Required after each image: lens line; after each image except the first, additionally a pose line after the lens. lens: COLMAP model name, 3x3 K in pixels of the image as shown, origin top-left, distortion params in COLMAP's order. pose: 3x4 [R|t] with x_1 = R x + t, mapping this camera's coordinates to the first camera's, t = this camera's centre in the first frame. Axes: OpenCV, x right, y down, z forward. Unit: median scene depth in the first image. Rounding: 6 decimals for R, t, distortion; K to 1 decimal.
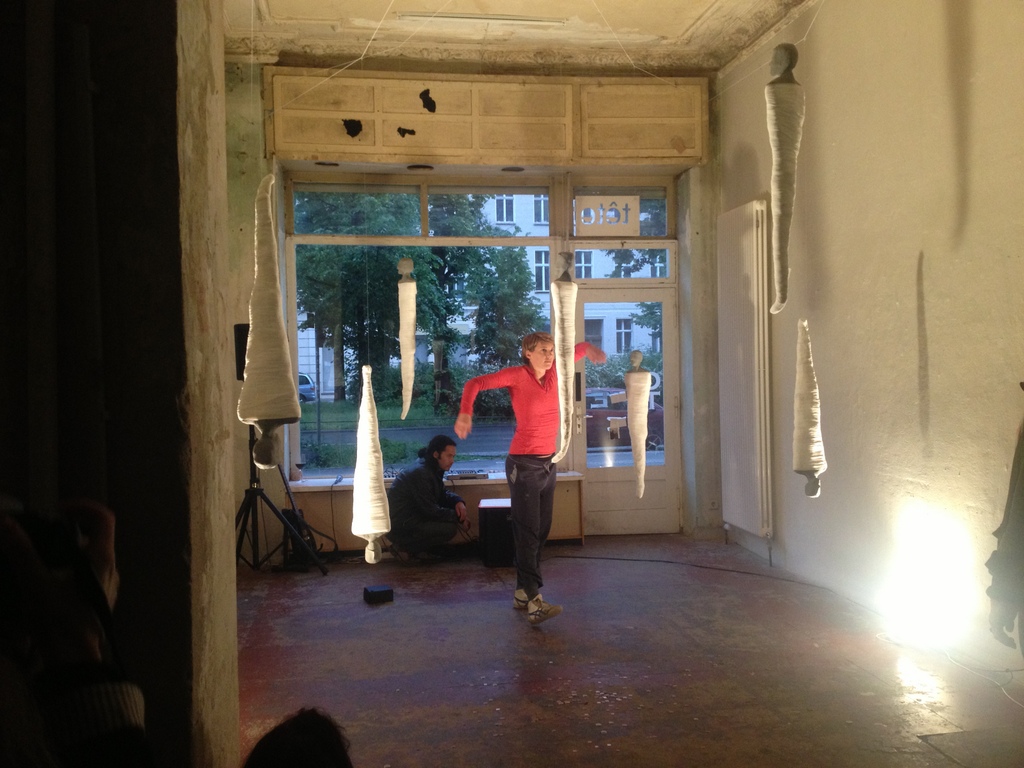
lens RADIAL K [[1010.3, 0, 513.1], [0, 1010.3, 390.7], [0, 0, 1]] dist [0.150383, -0.301768]
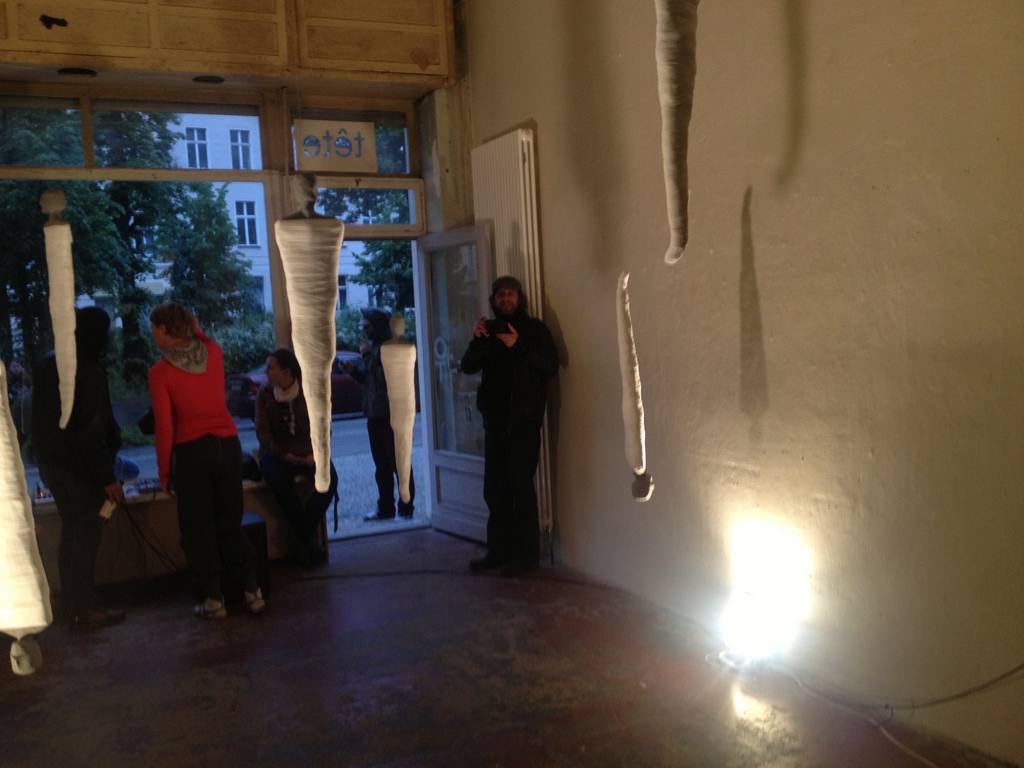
lens RADIAL K [[1010.3, 0, 513.1], [0, 1010.3, 390.7], [0, 0, 1]] dist [0.150383, -0.301768]
pose [[0.959871, -0.049478, 0.276042, -0.005329], [0.037480, 0.998116, 0.048578, -0.013920], [-0.277925, -0.036283, 0.959917, 0.186138]]
